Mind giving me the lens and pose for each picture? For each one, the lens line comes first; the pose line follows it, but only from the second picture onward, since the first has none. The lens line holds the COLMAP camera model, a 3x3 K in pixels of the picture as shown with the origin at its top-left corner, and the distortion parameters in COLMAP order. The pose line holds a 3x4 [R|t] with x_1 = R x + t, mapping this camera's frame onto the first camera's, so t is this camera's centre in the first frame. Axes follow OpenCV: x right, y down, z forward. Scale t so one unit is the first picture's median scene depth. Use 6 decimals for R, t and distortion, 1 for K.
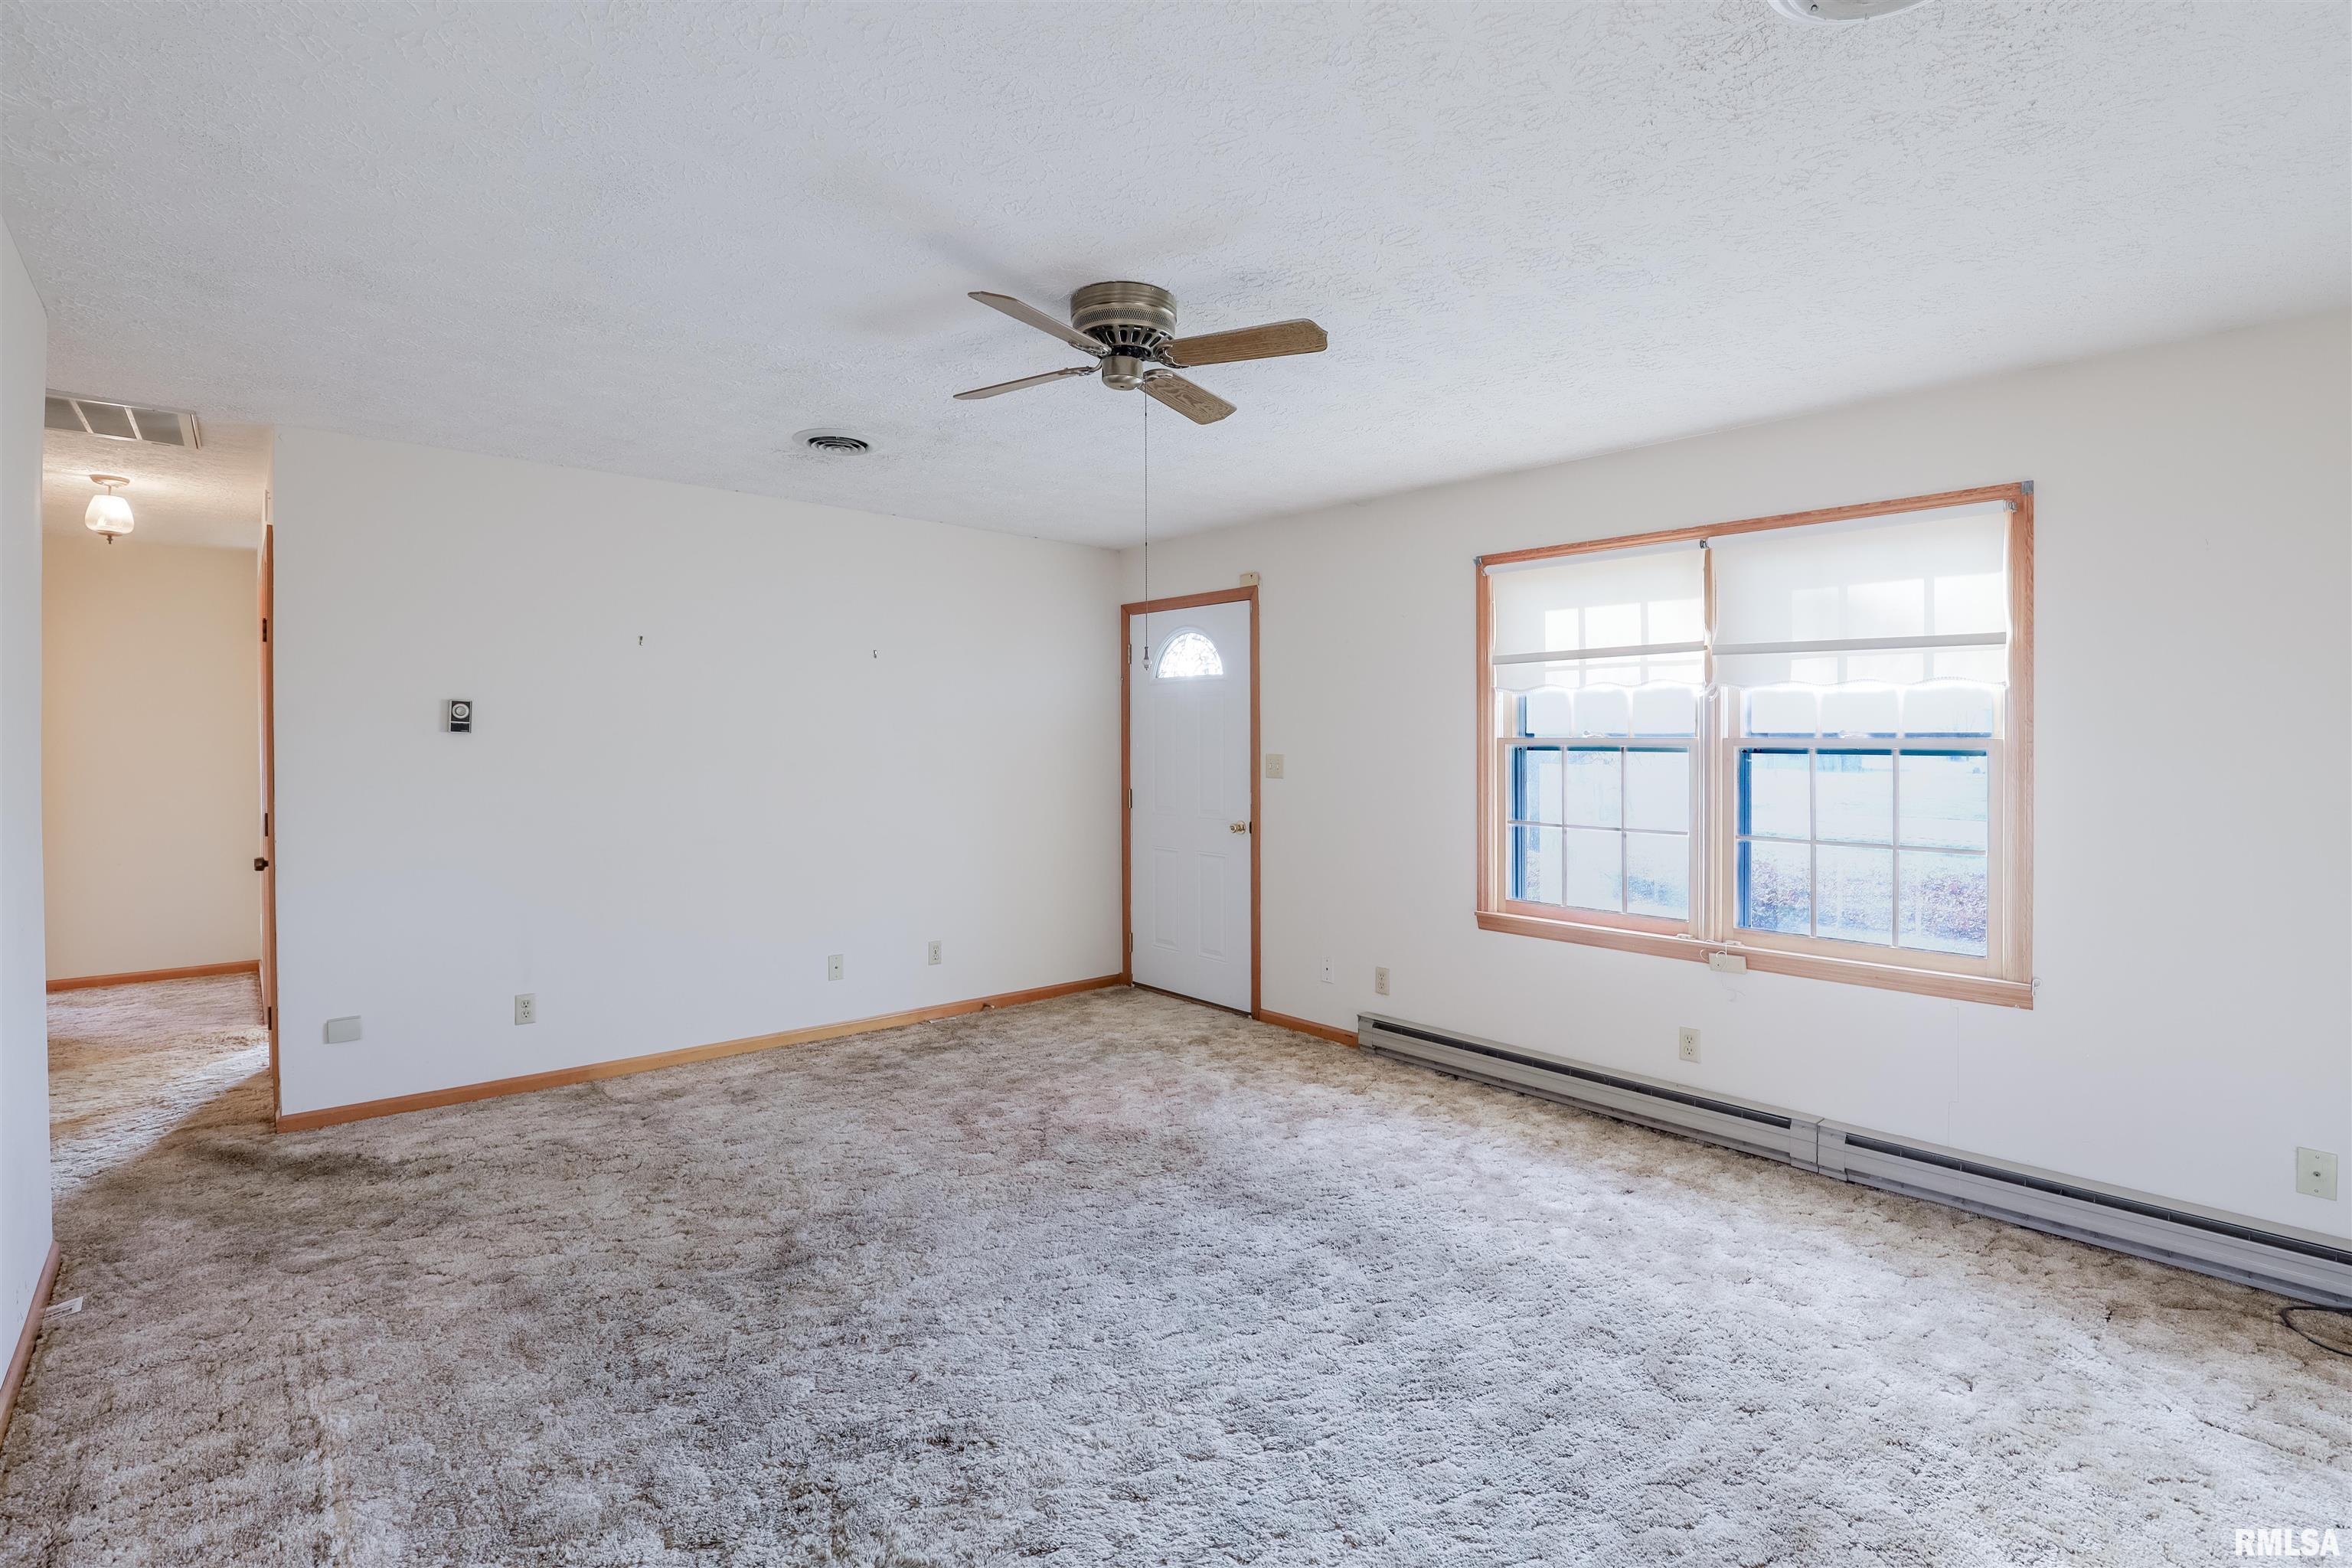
lens RADIAL K [[1108.9, 0, 1167.7], [0, 1108.9, 743.2], [0, 0, 1]] dist [-0.012868, 0.001141]
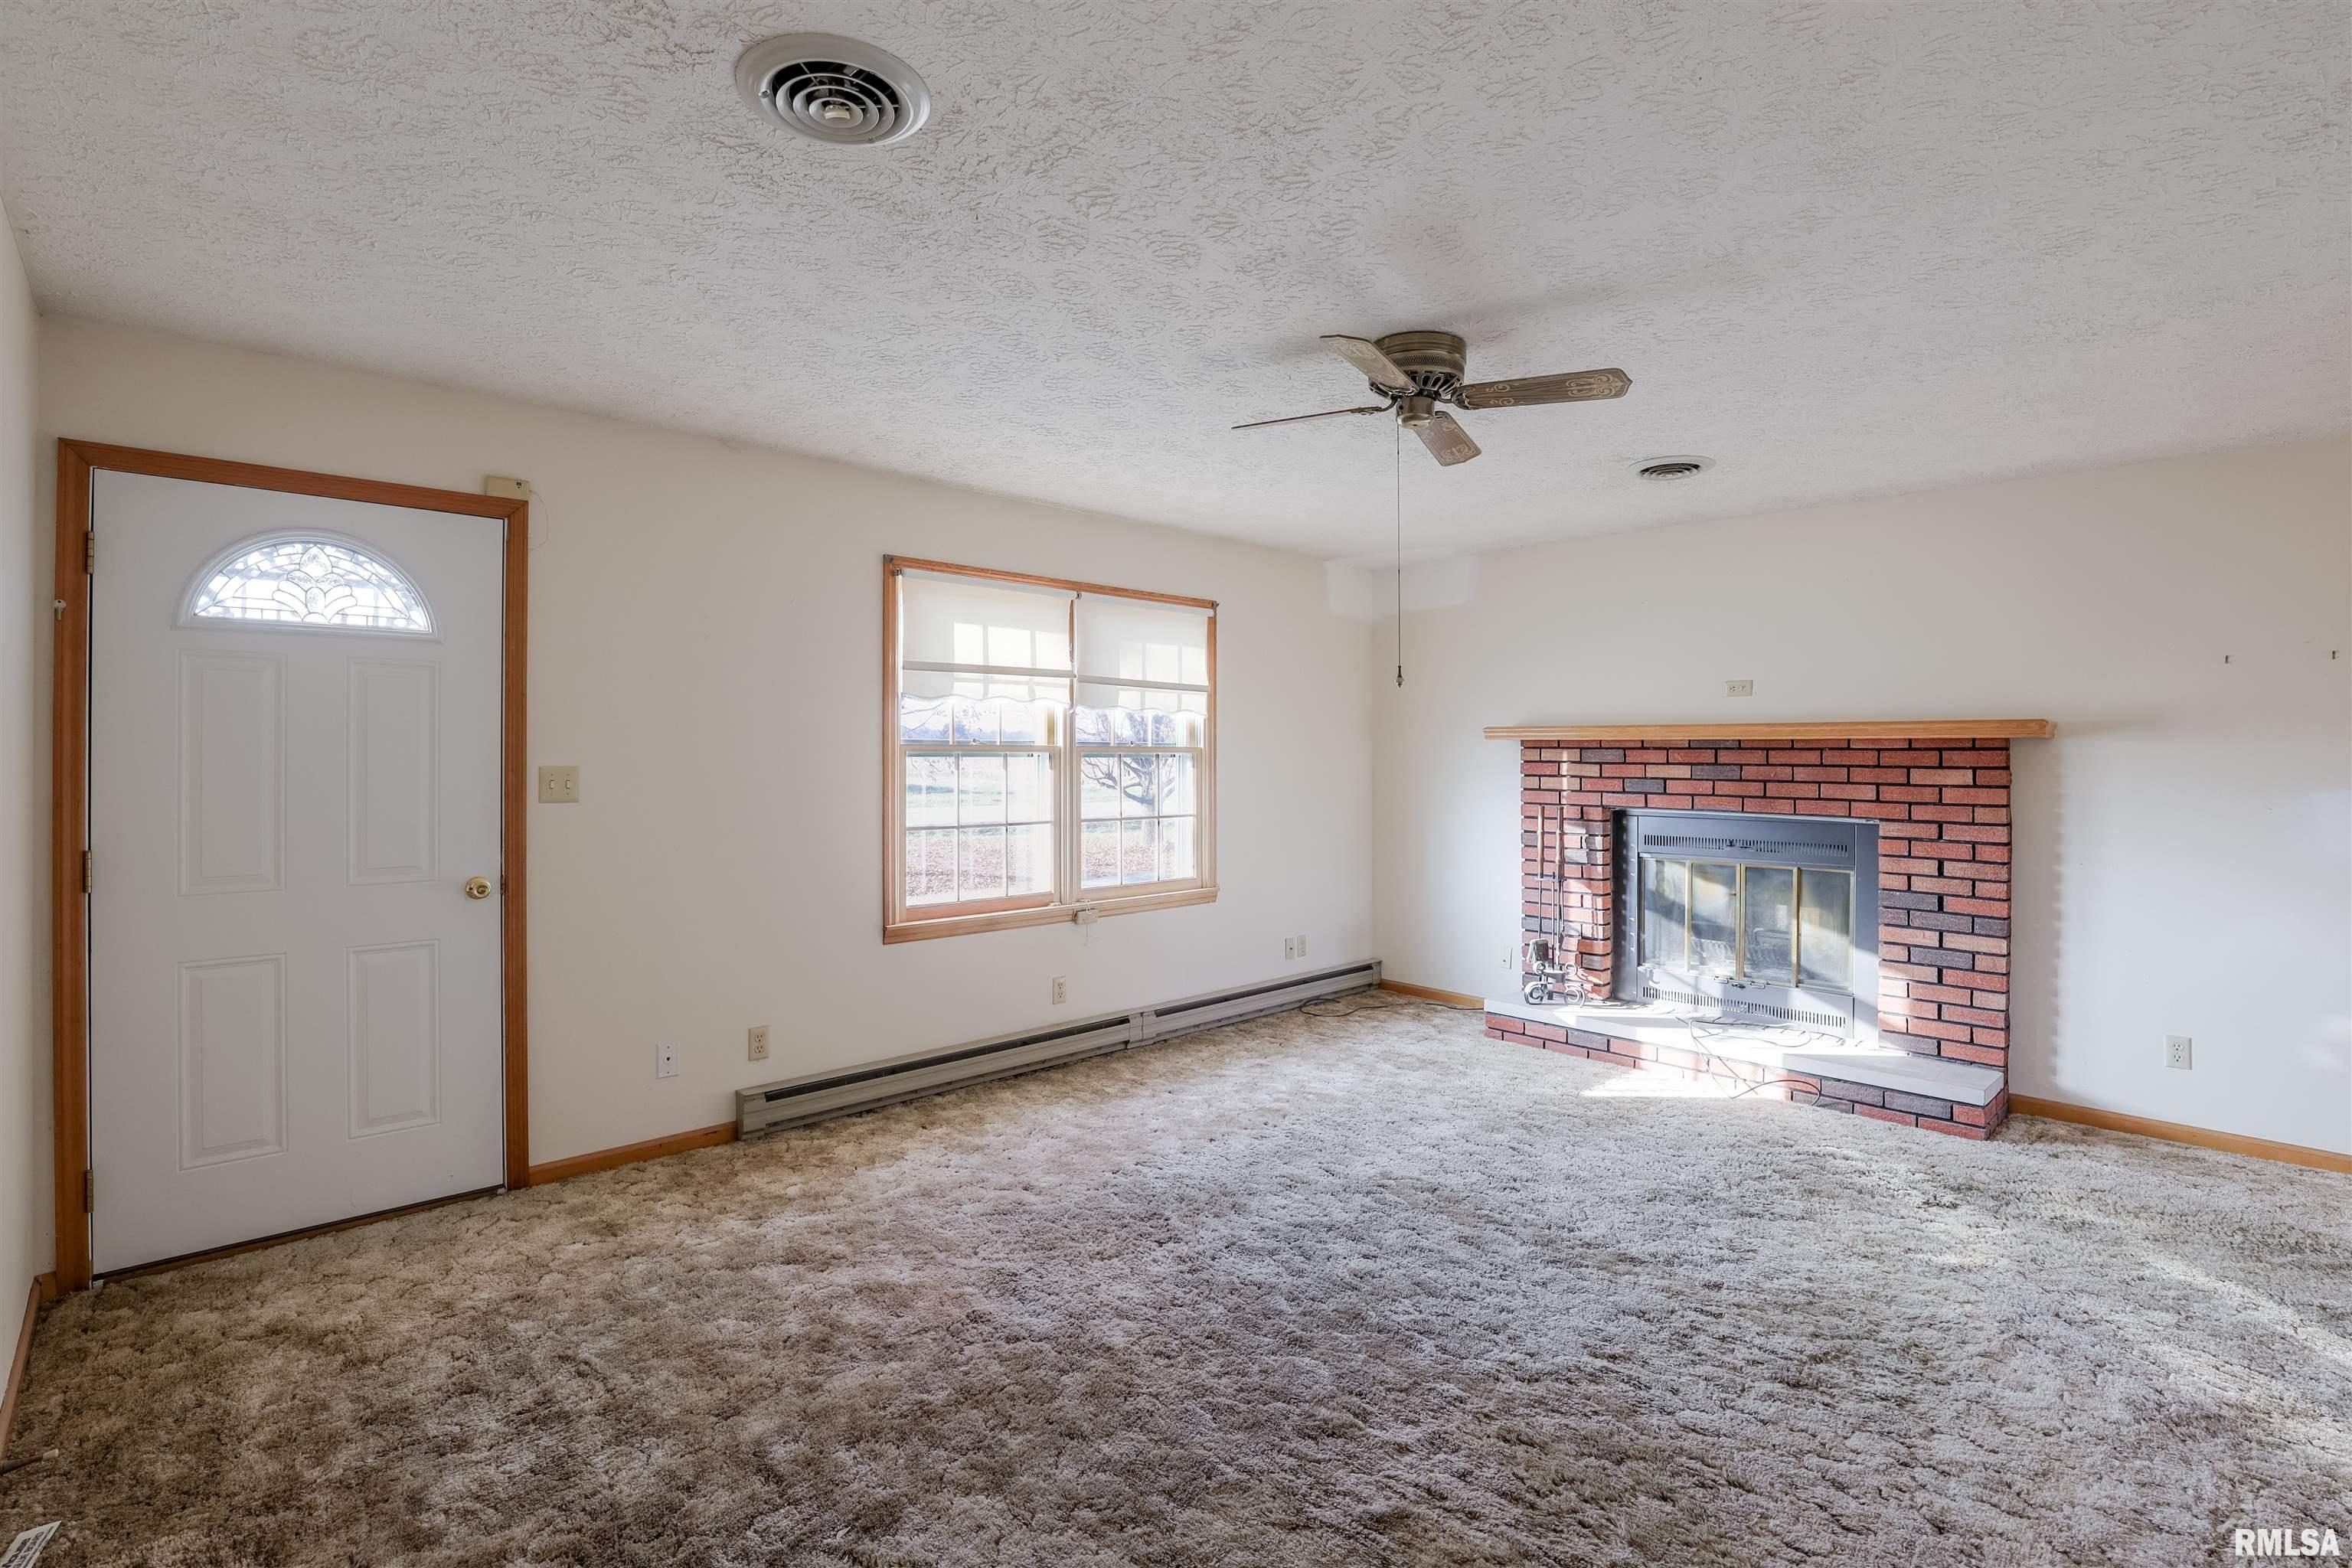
lens RADIAL K [[1077.0, 0, 1163.5], [0, 1077.0, 758.1], [0, 0, 1]] dist [-0.022471, 0.000701]
pose [[-0.022611, -0.011182, 0.999682, -0.744930], [-0.002098, 0.999936, 0.011137, -0.005006], [-0.999742, -0.001845, -0.022633, 0.904280]]
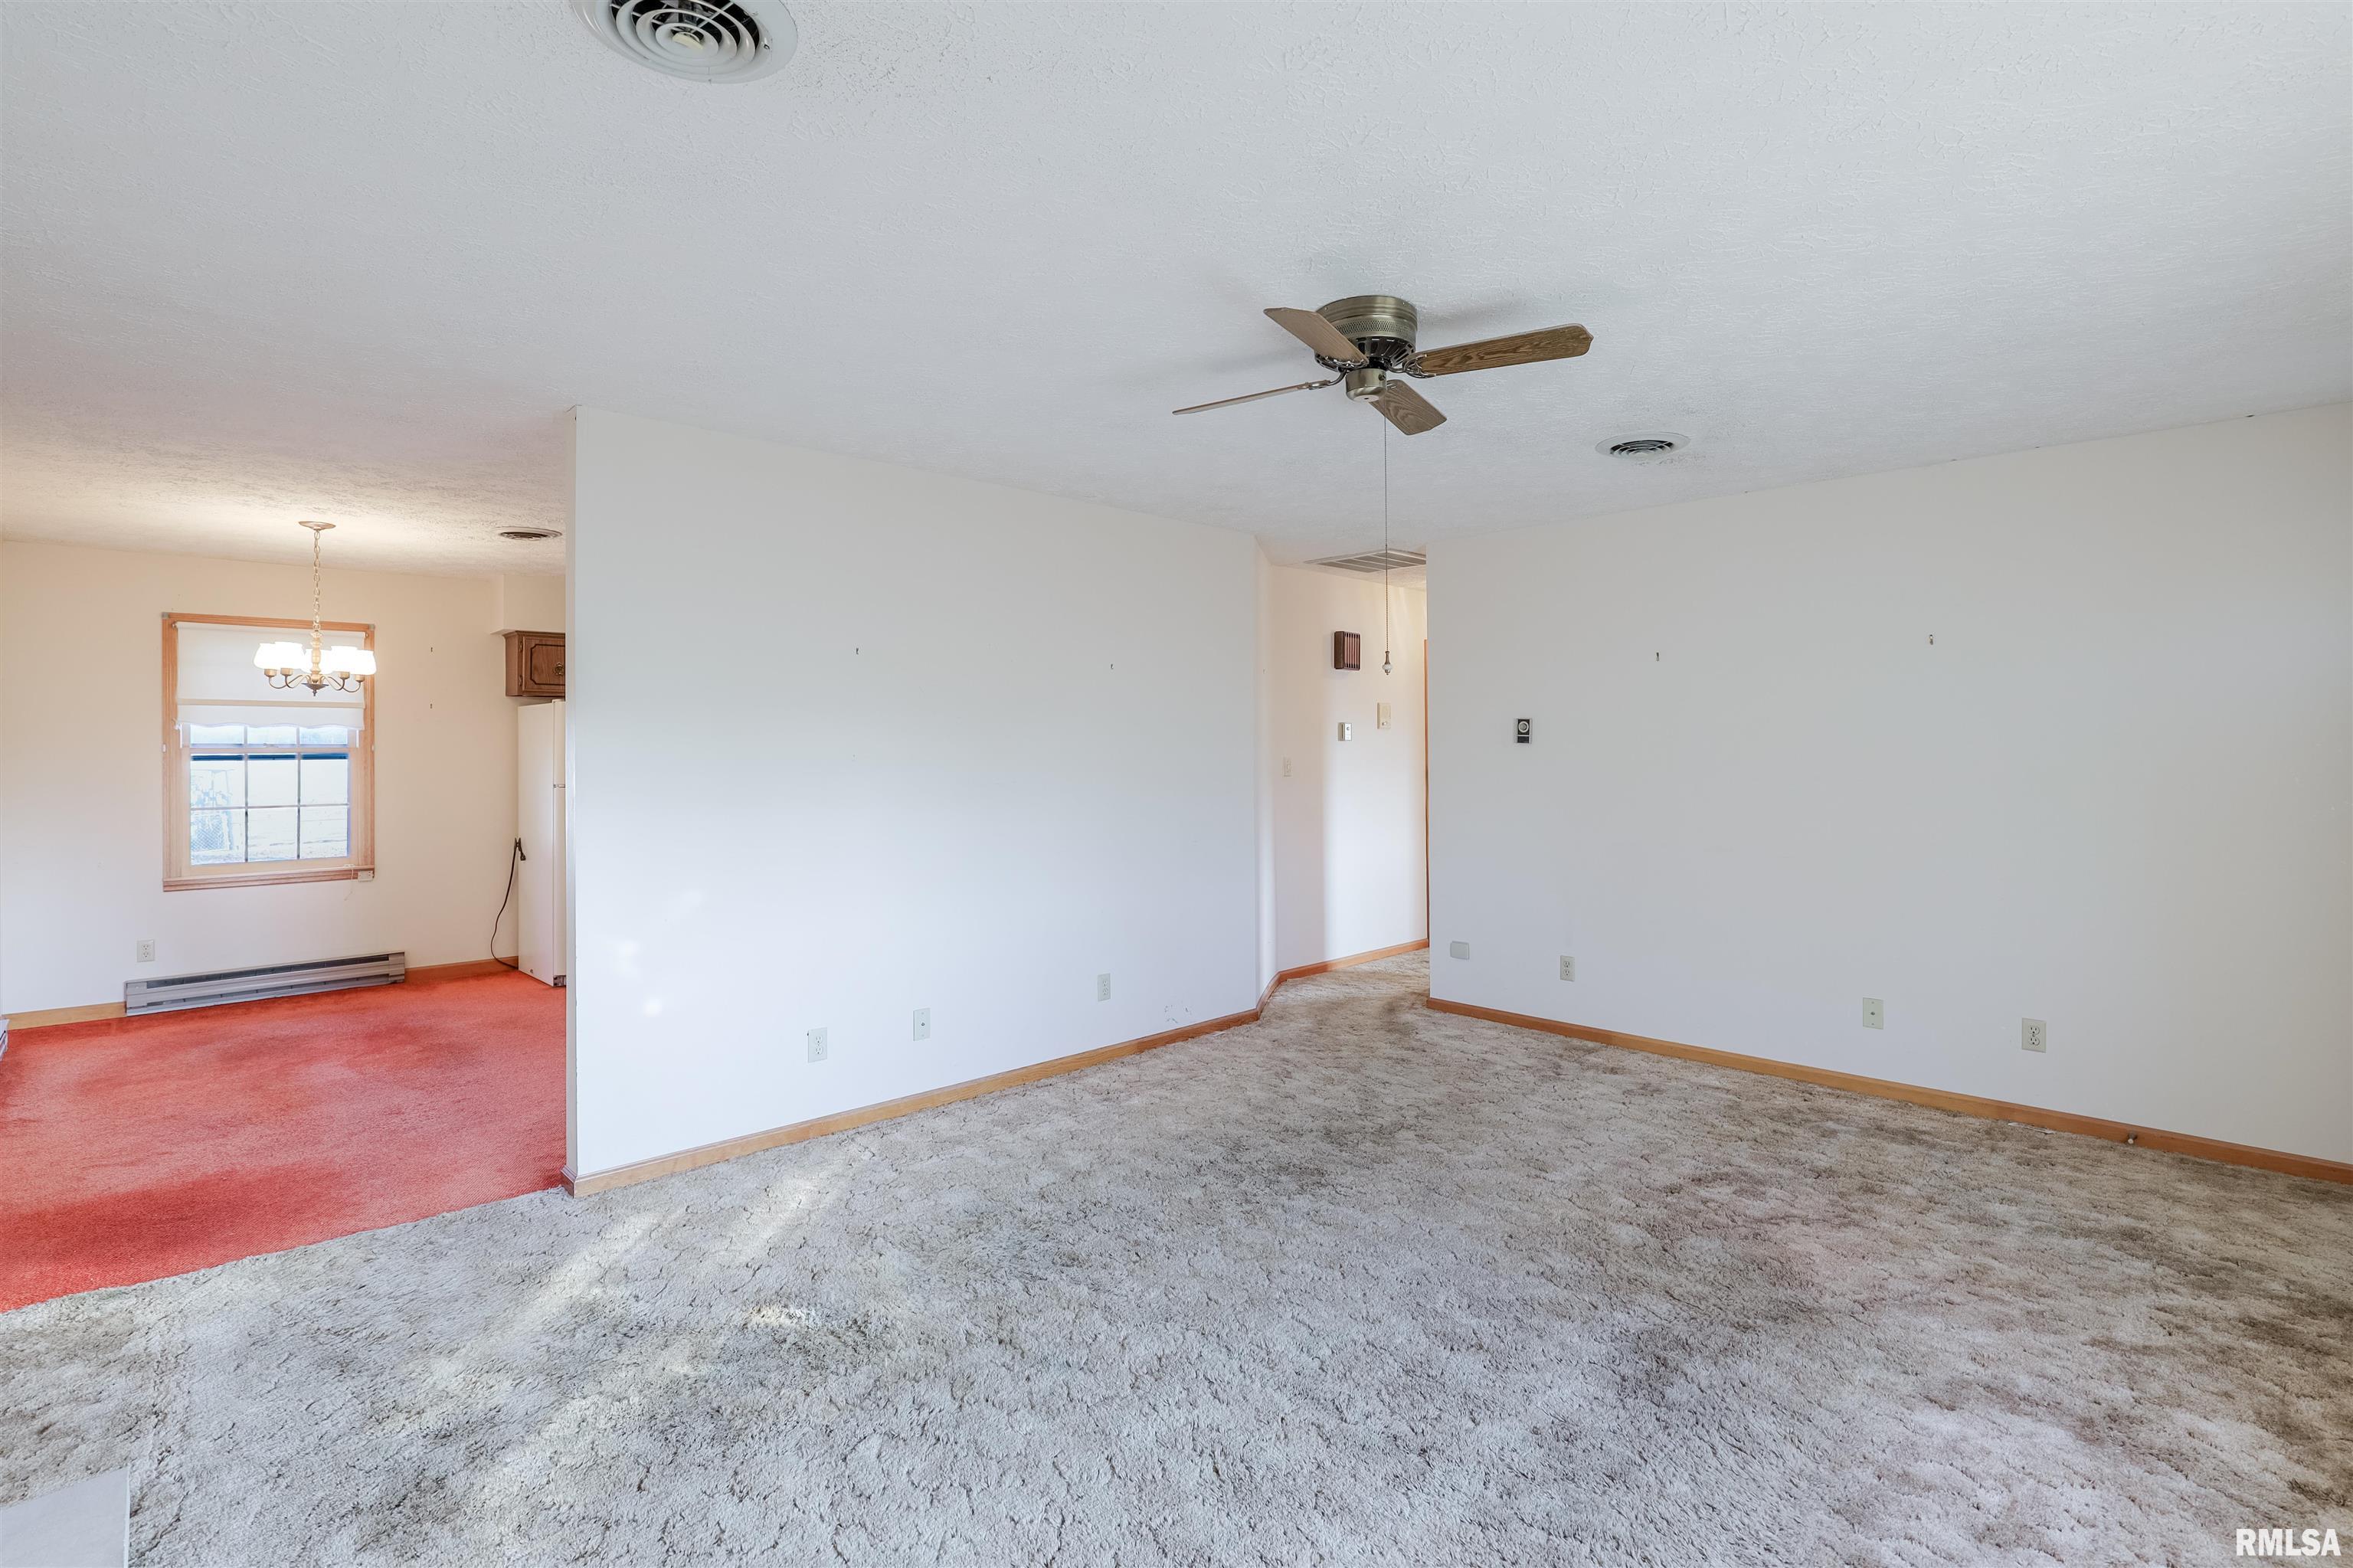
lens RADIAL K [[1109.4, 0, 1168.2], [0, 1109.4, 743.2], [0, 0, 1]] dist [-0.012868, 0.001141]
pose [[0.043976, -0.005753, -0.999016, 0.692591], [0.005016, 0.999972, -0.005538, -0.005251], [0.999020, -0.004768, 0.044004, 0.549004]]
